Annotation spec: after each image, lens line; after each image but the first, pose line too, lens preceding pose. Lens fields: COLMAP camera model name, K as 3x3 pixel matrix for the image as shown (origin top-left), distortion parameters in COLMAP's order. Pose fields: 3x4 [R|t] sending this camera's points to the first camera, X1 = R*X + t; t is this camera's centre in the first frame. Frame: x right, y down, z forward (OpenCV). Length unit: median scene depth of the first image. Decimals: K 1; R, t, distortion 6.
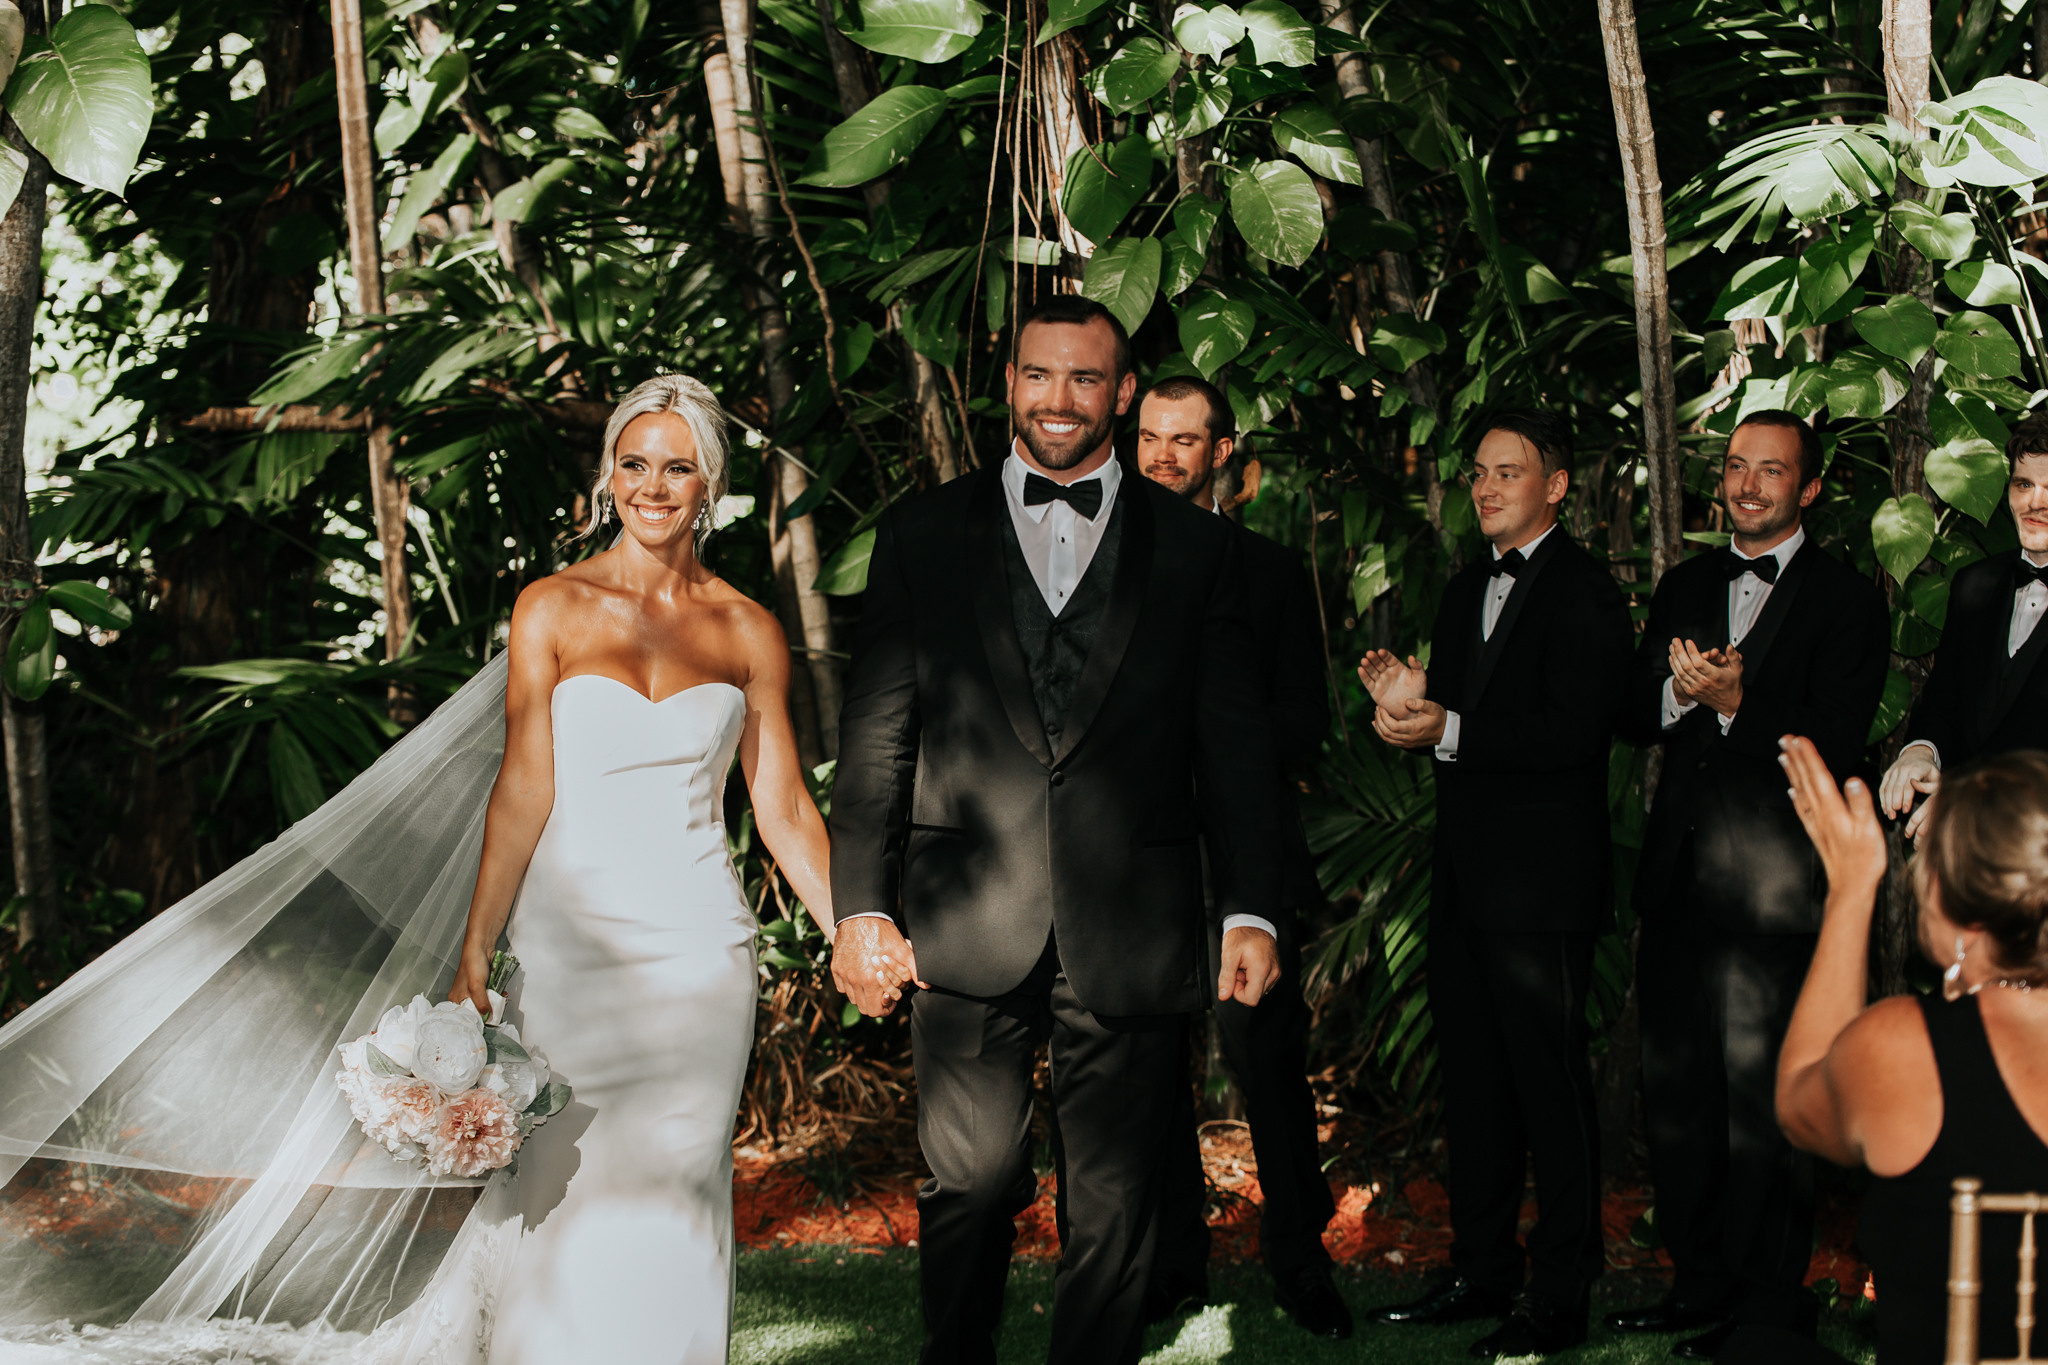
lens RADIAL K [[4121.3, 0, 1028.2], [0, 4121.3, 688.4], [0, 0, 1]] dist [-0.123492, 0.000000]
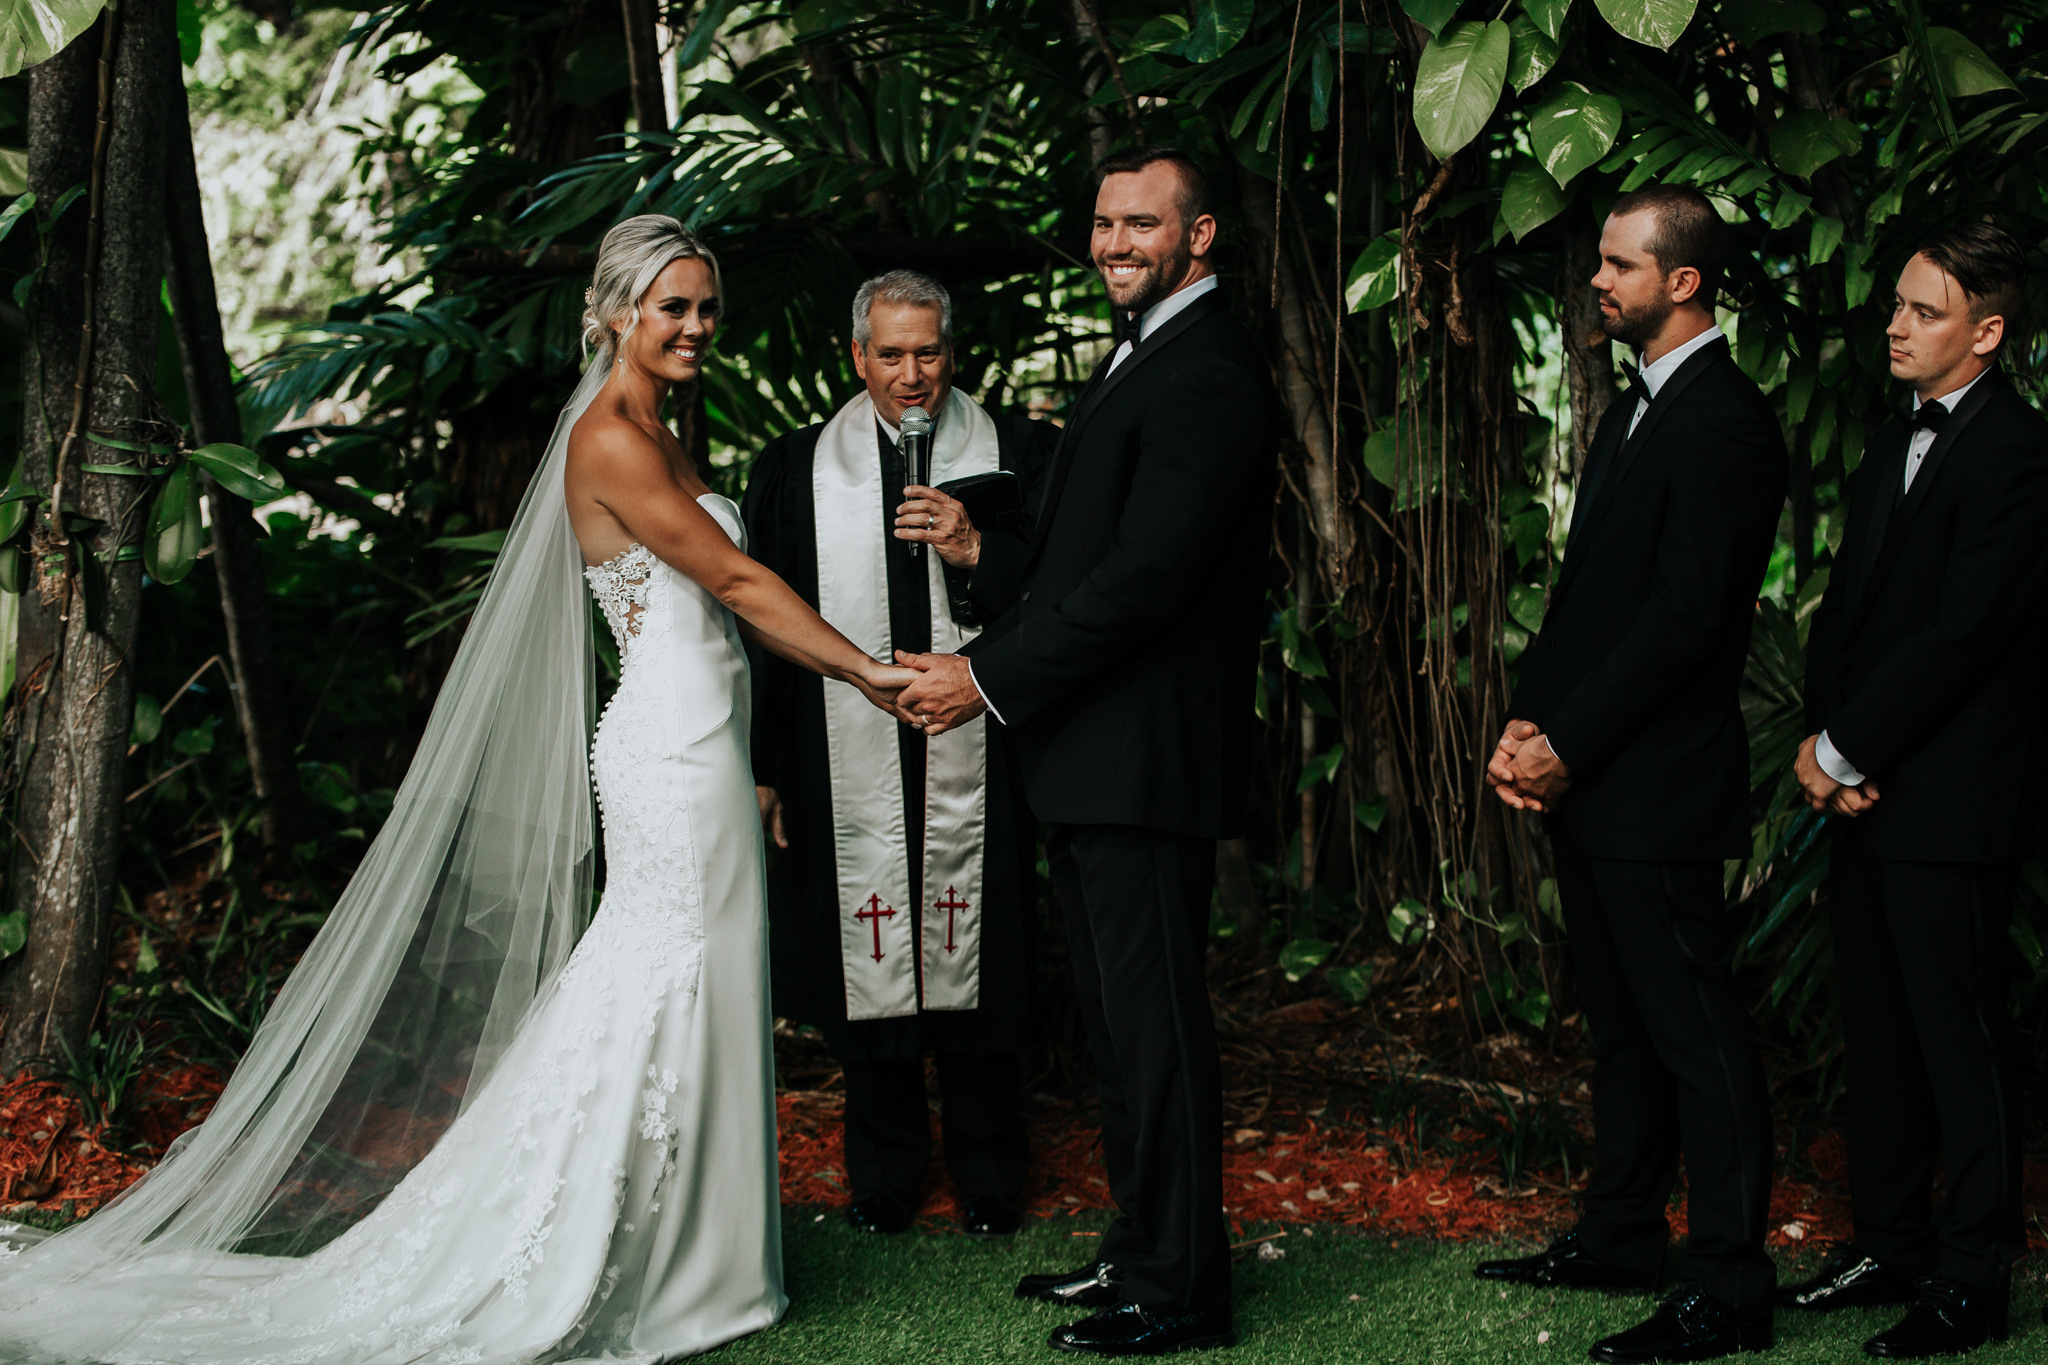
lens RADIAL K [[4121.3, 0, 1025.1], [0, 4121.3, 688.3], [0, 0, 1]] dist [-0.123492, 0.000000]
pose [[0.991763, -0.004172, -0.128019, 0.037847], [0.008537, 0.999400, 0.033568, -0.002025], [0.127802, -0.034385, 0.991204, 0.140146]]
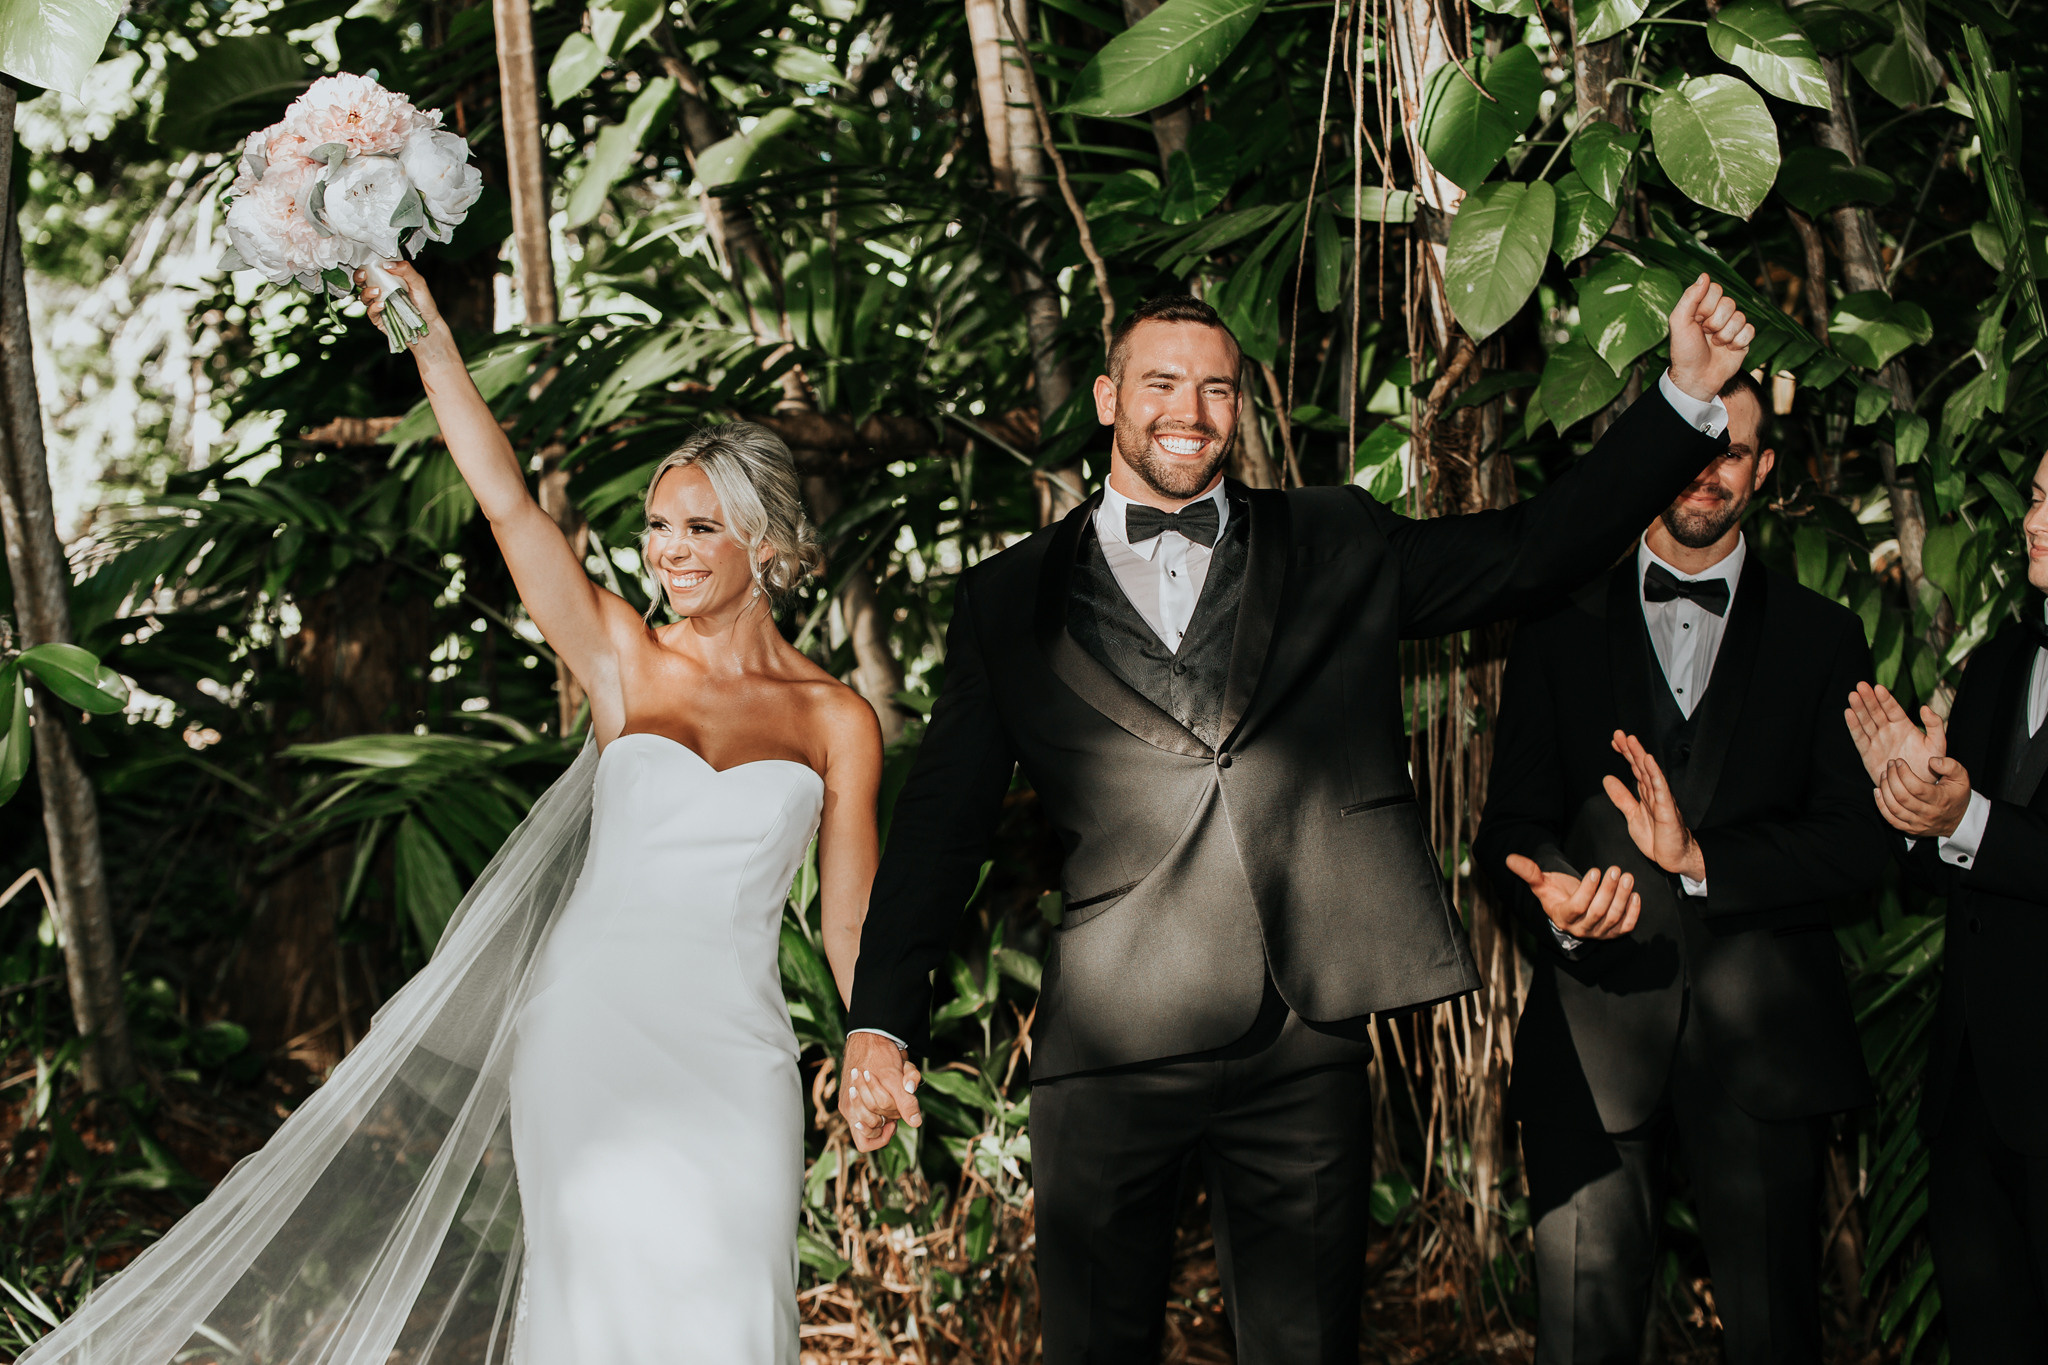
lens RADIAL K [[4121.3, 0, 1013.9], [0, 4121.3, 678.7], [0, 0, 1]] dist [-0.123492, 0.000000]
pose [[0.996566, 0.006315, -0.082558, -0.002534], [-0.007265, 0.999911, -0.011202, -0.011088], [0.082480, 0.011764, 0.996523, 0.243546]]
